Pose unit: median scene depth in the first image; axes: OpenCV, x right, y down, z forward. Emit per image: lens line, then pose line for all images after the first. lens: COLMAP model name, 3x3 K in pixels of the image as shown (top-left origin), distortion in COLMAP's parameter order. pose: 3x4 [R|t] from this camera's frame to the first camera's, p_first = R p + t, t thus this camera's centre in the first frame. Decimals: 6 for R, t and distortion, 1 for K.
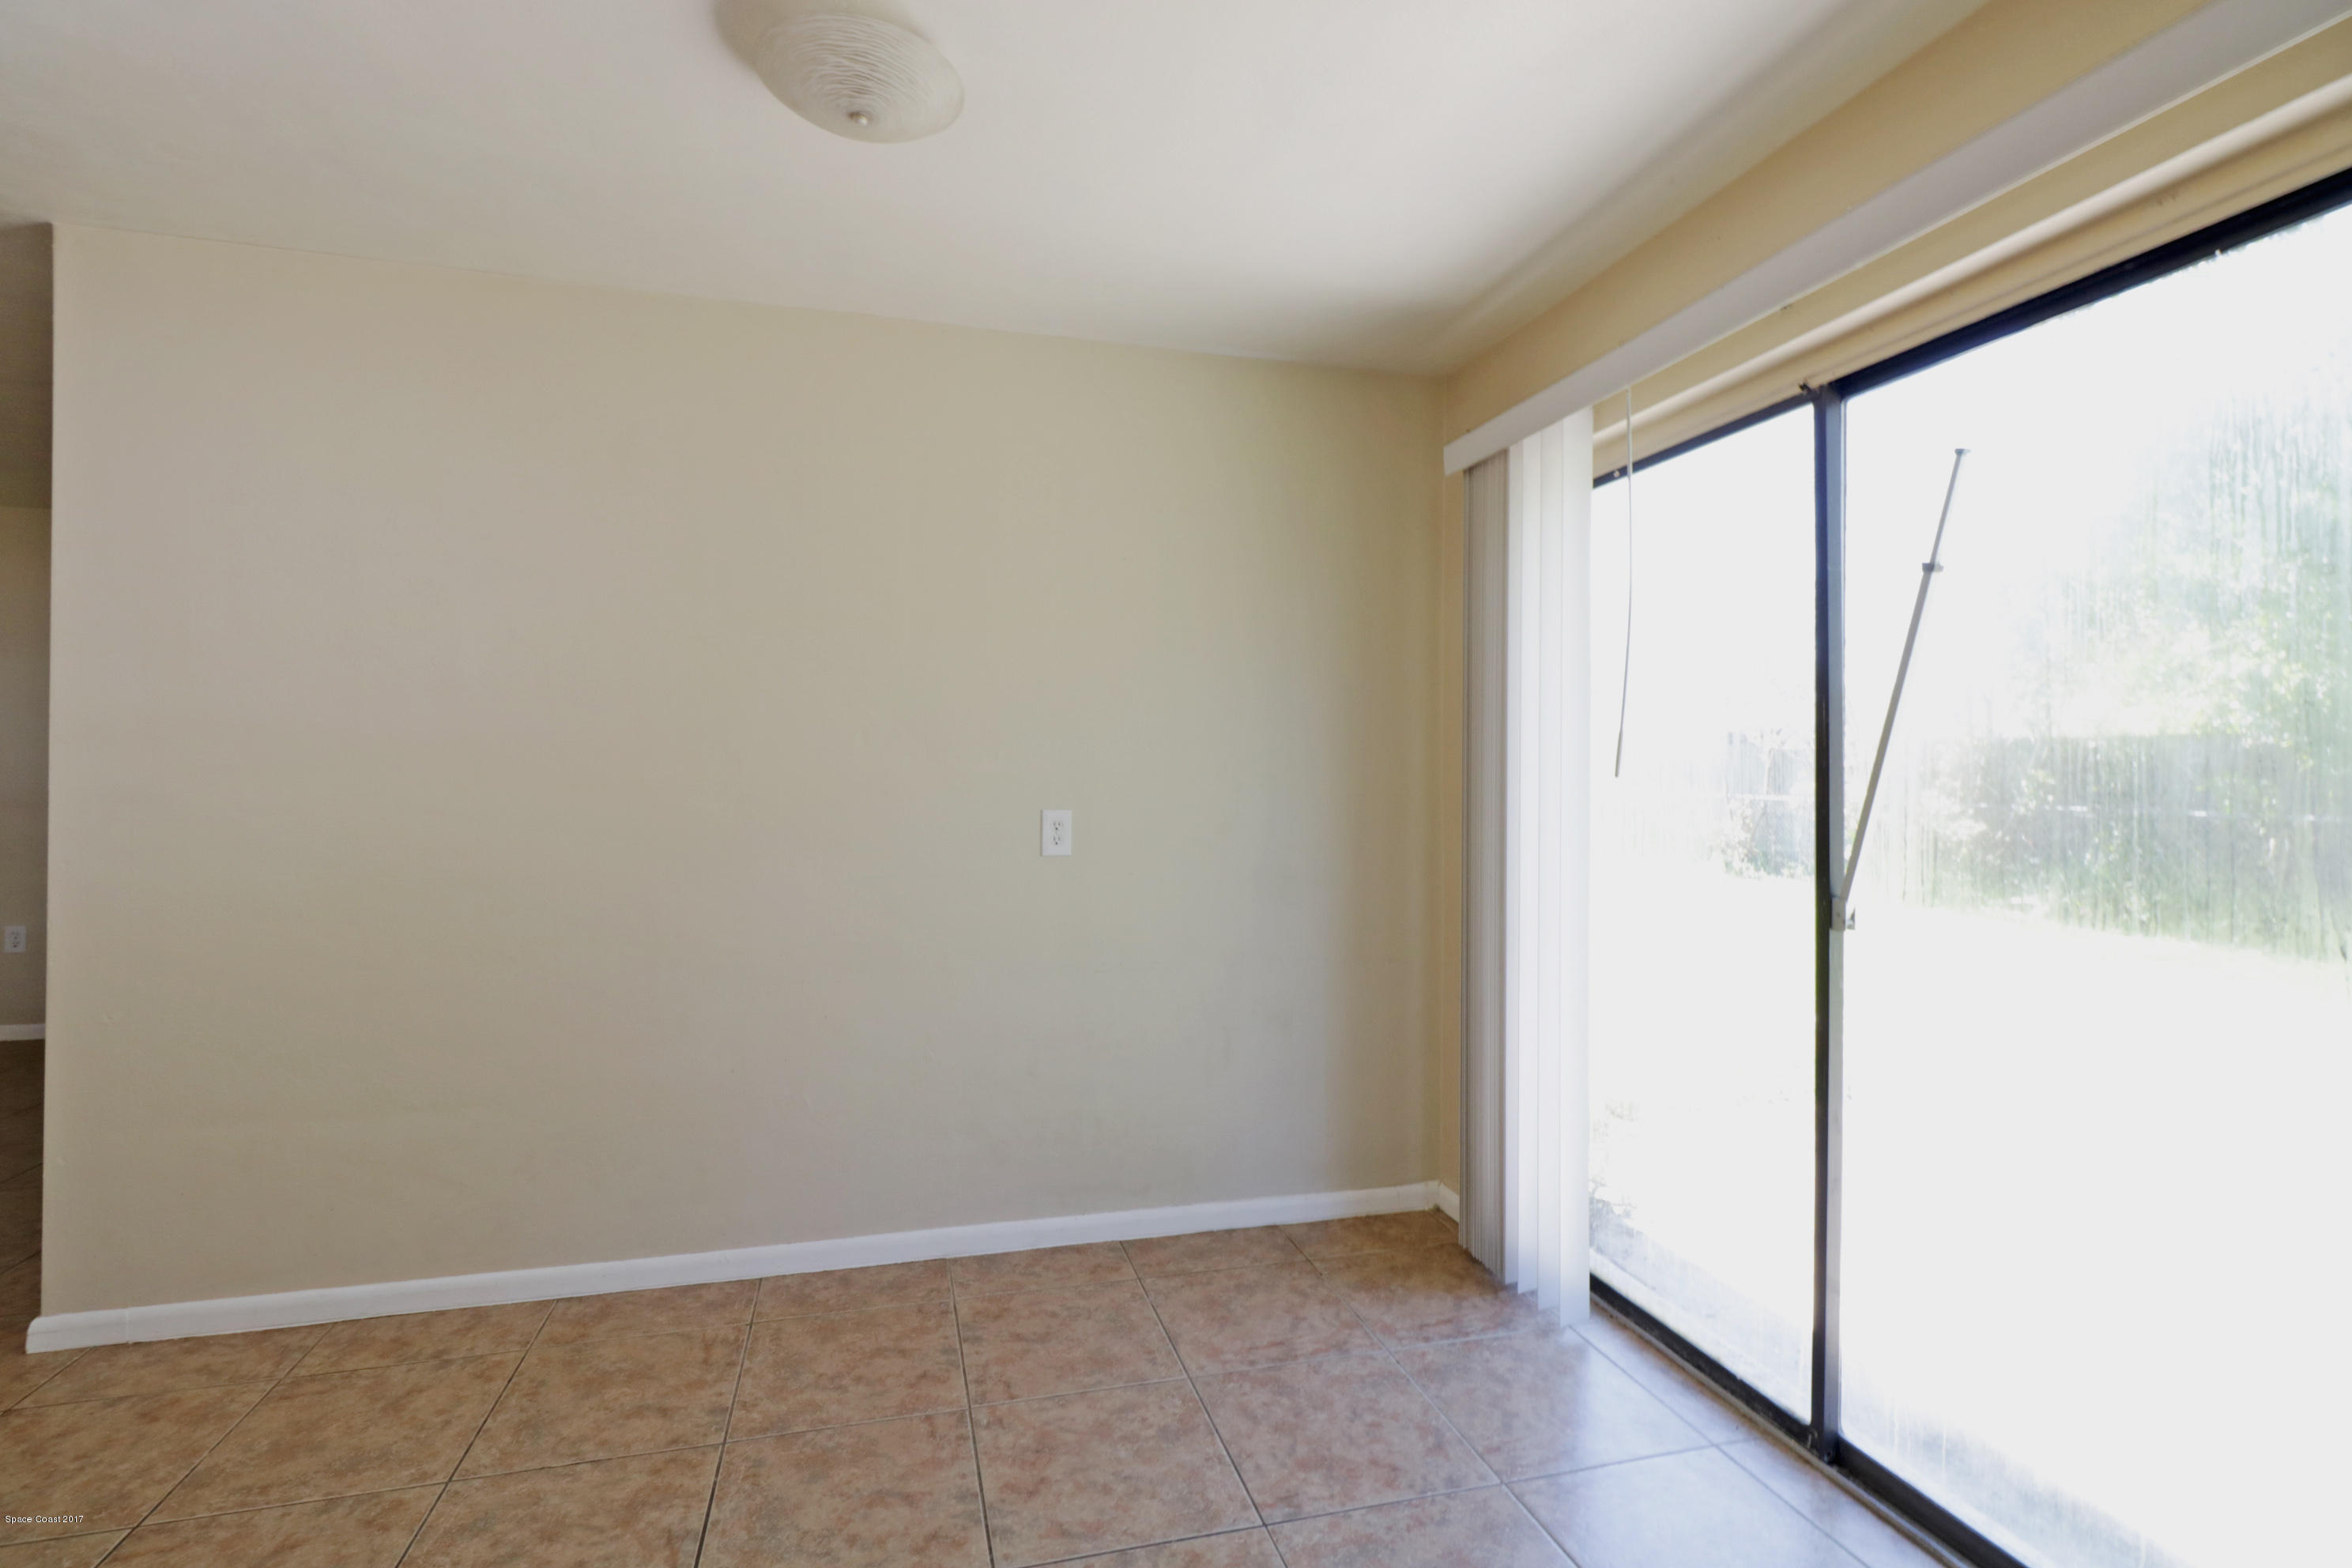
lens RADIAL K [[1082.8, 0, 1172.9], [0, 1082.8, 779.9], [0, 0, 1]] dist [-0.001112, -0.000559]
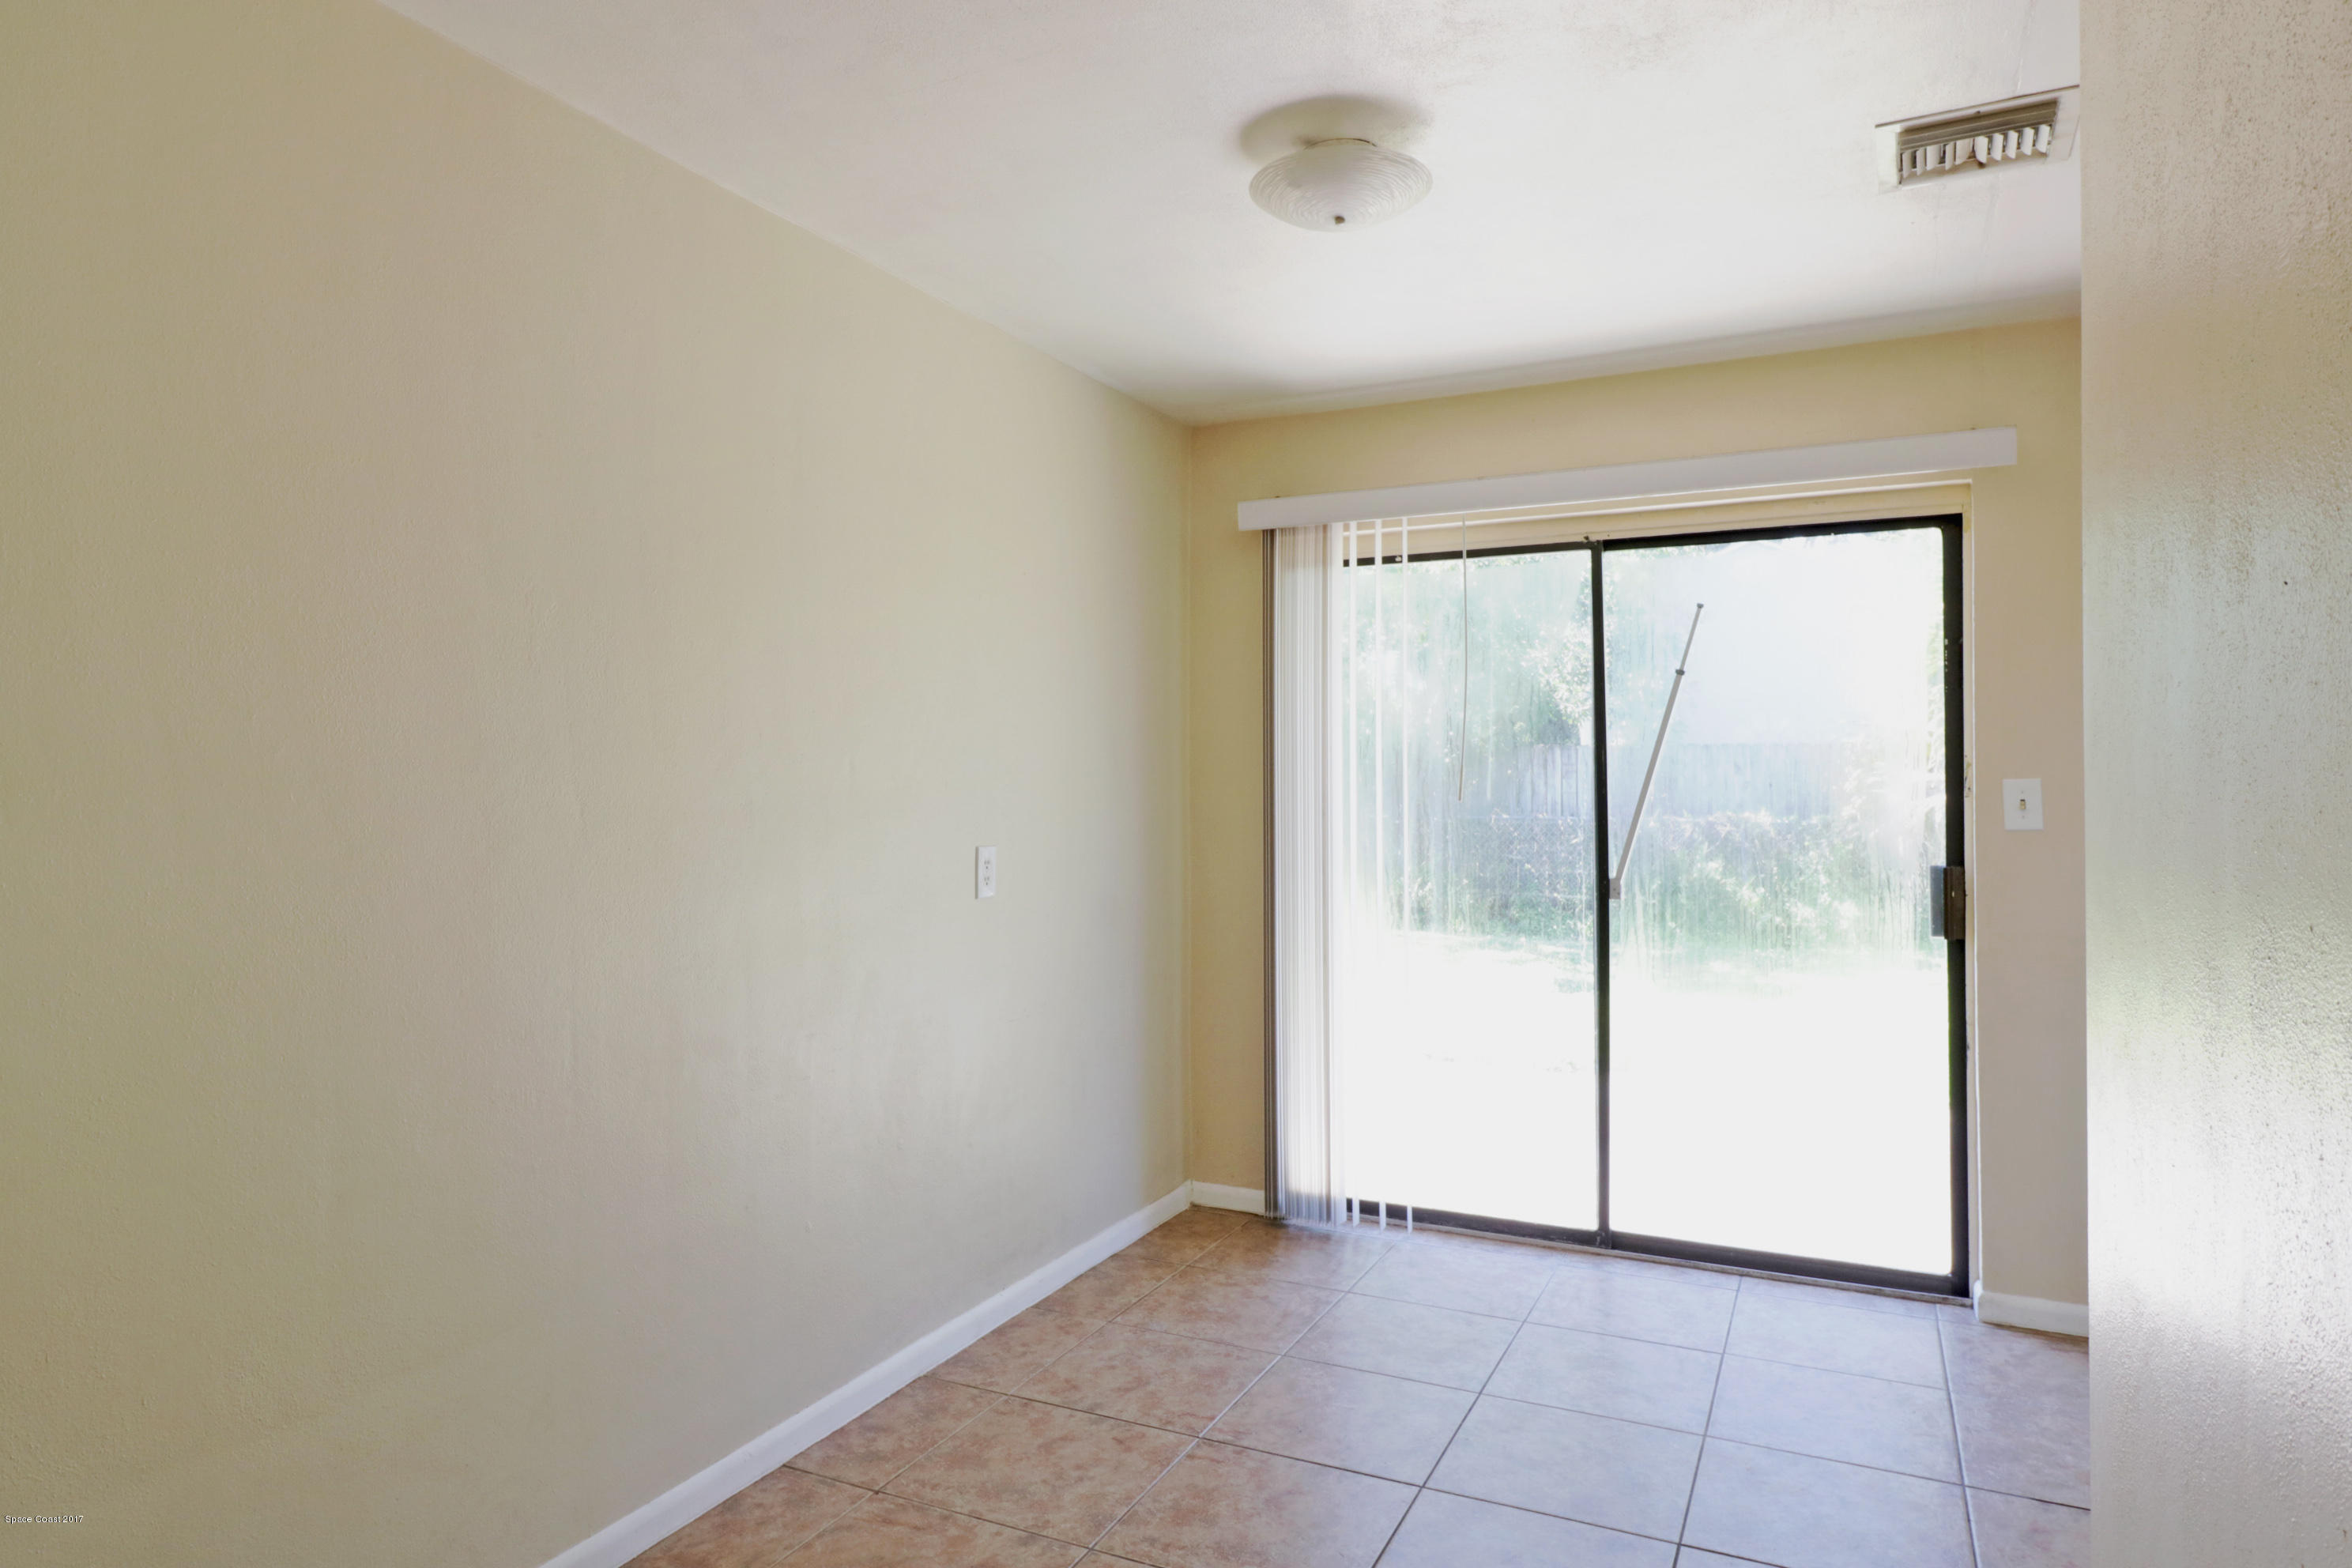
lens RADIAL K [[1397.9, 0, 1175.8], [0, 1397.9, 781.2], [0, 0, 1]] dist [0.000781, -0.000340]
pose [[0.654689, -0.009418, 0.755839, -0.984269], [0.013148, 0.999913, 0.001071, -0.029380], [-0.755784, 0.009236, 0.654756, 0.129025]]
